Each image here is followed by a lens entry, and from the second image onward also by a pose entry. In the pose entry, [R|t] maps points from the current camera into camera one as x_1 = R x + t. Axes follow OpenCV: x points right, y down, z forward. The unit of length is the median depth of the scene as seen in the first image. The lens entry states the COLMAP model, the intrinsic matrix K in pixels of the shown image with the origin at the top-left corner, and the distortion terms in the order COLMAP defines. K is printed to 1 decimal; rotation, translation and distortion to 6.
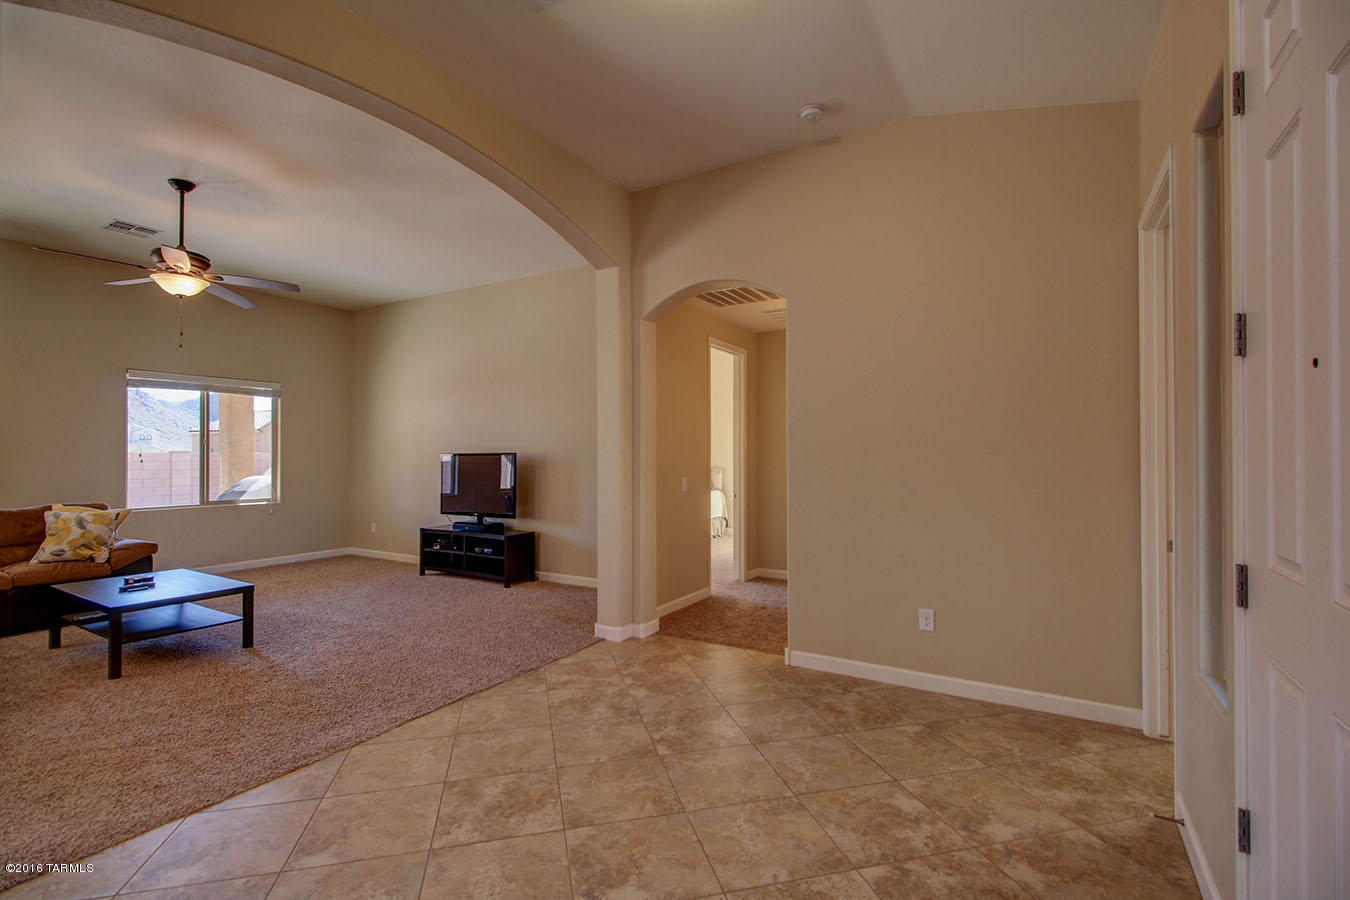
lens RADIAL K [[619.4, 0, 688.9], [0, 619.4, 446.9], [0, 0, 1]] dist [0.024824, -0.009221]
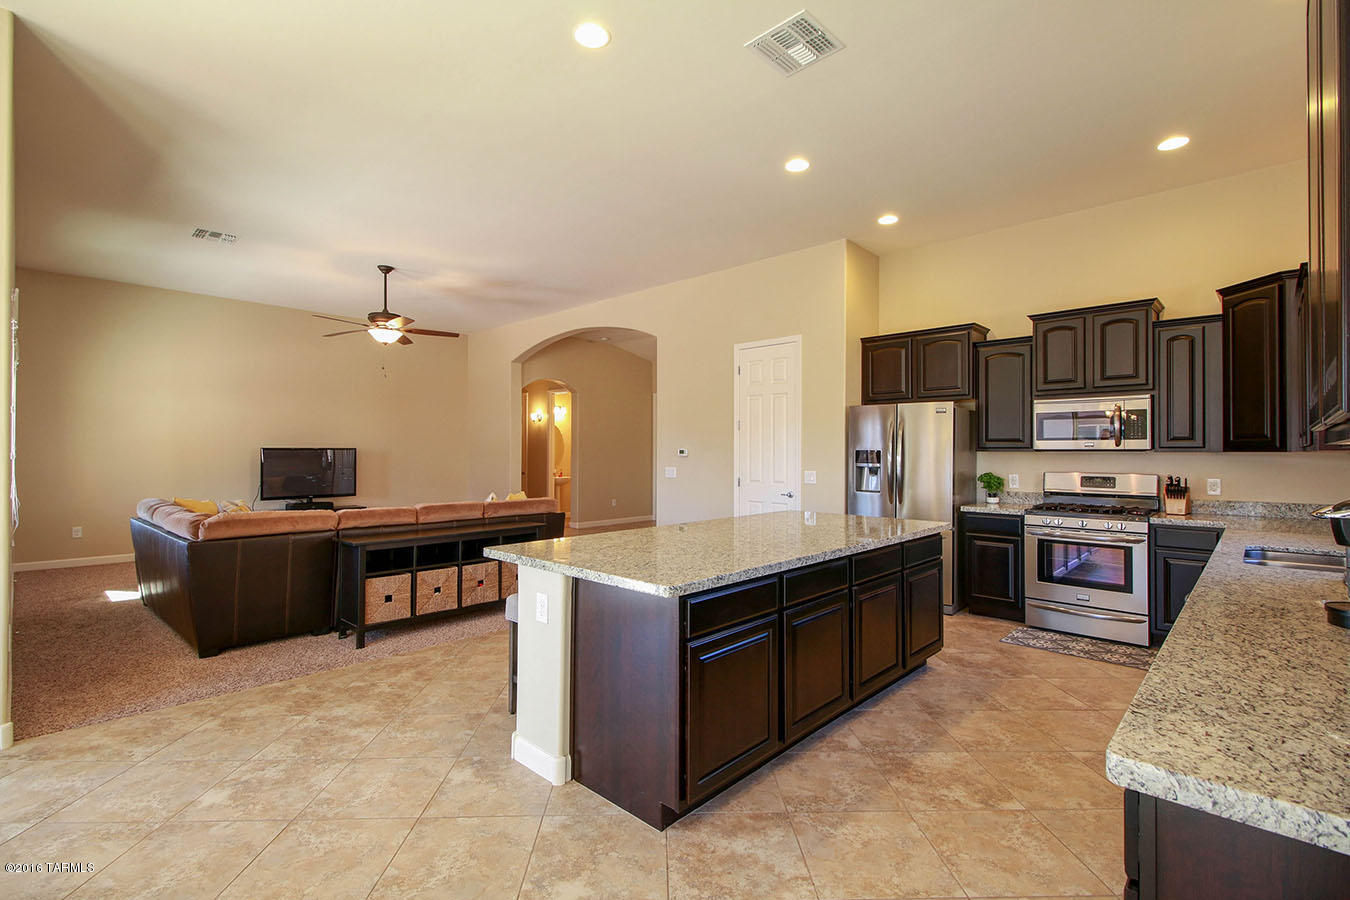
lens RADIAL K [[619.4, 0, 670.3], [0, 619.4, 446.0], [0, 0, 1]] dist [0.024824, -0.009221]
pose [[0.234569, 0.010236, 0.972046, -2.079388], [-0.019809, 0.999787, -0.005748, -0.002176], [-0.971898, -0.017907, 0.234722, -0.014381]]
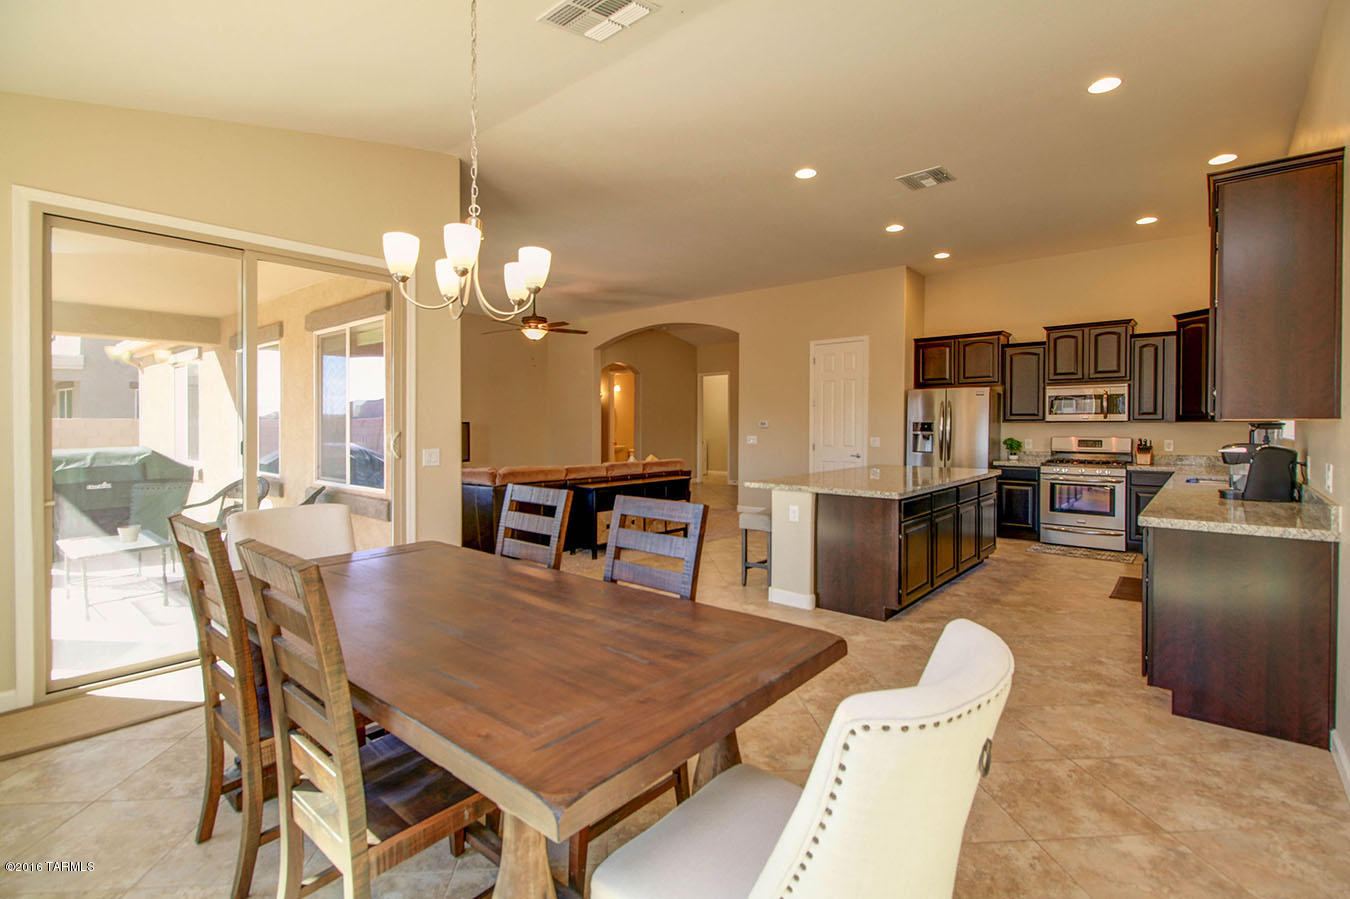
lens RADIAL K [[619.4, 0, 657.2], [0, 619.4, 433.1], [0, 0, 1]] dist [0.024824, -0.009221]
pose [[0.203350, -0.015854, 0.978978, -2.581947], [-0.015340, 0.999695, 0.019376, -0.000557], [-0.978986, -0.018958, 0.203044, 0.251324]]
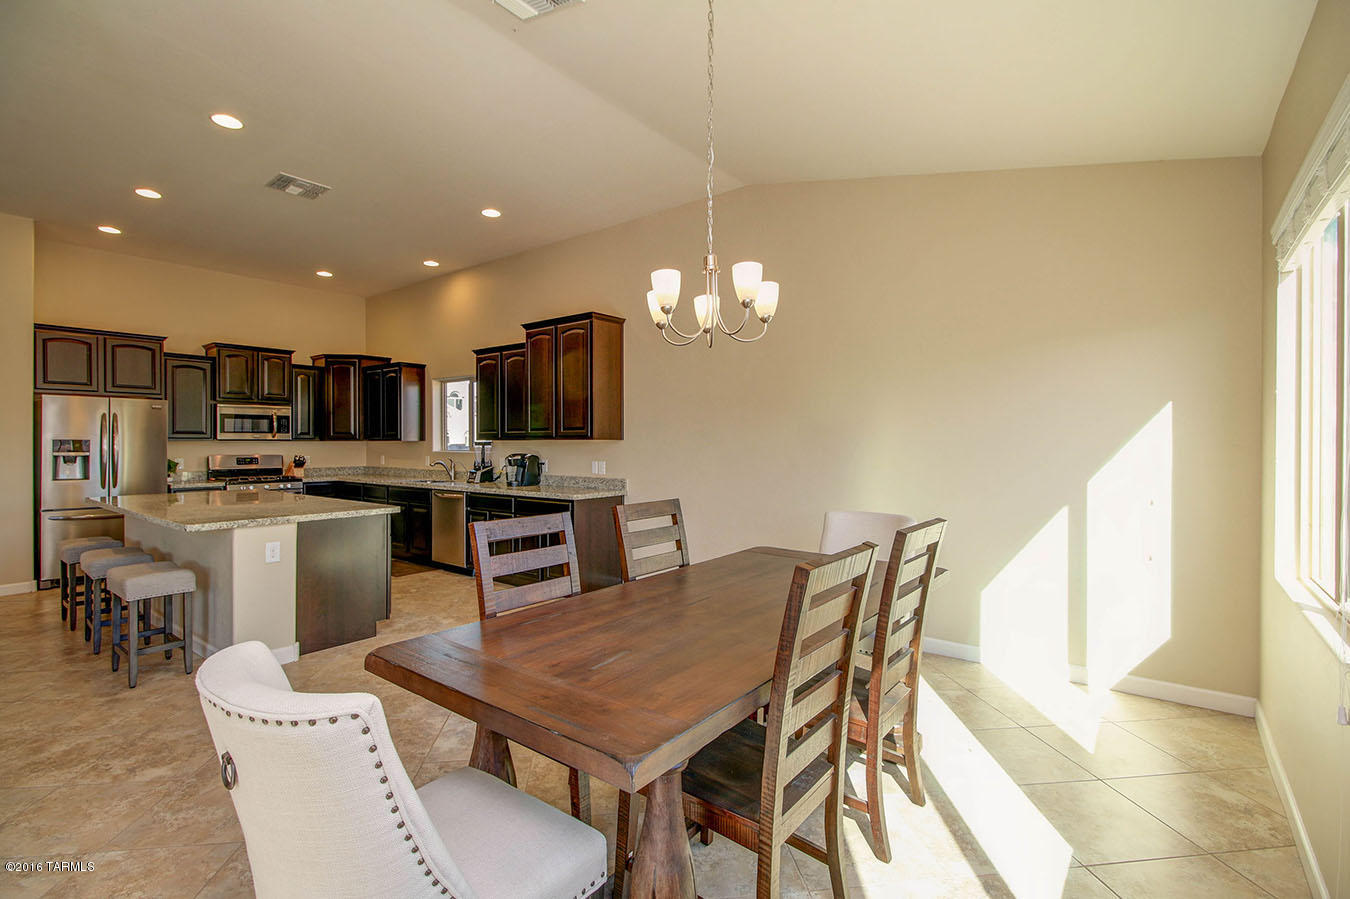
lens RADIAL K [[619.4, 0, 672.4], [0, 619.4, 449.9], [0, 0, 1]] dist [0.024824, -0.009221]
pose [[-0.990068, -0.002545, 0.140567, -2.183962], [-0.003293, 0.999982, -0.005092, 0.014601], [-0.140551, -0.005504, -0.990058, 0.974419]]
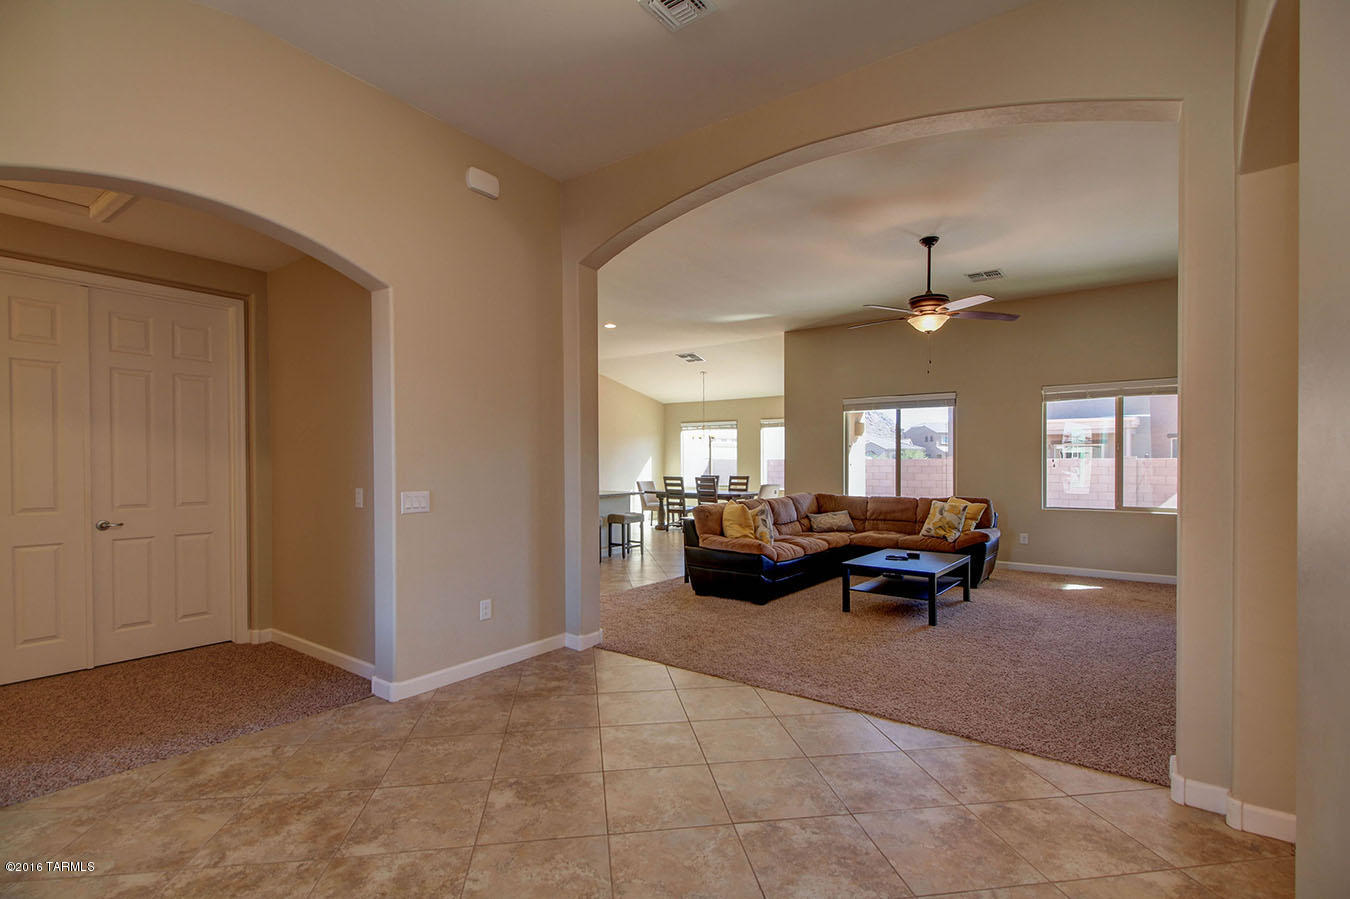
lens RADIAL K [[619.4, 0, 666.8], [0, 619.4, 468.9], [0, 0, 1]] dist [0.024824, -0.009221]
pose [[-0.114179, 0.009261, -0.993417, 0.470036], [0.015754, 0.999848, 0.007510, 0.013125], [0.993335, -0.014793, -0.114307, 0.617215]]
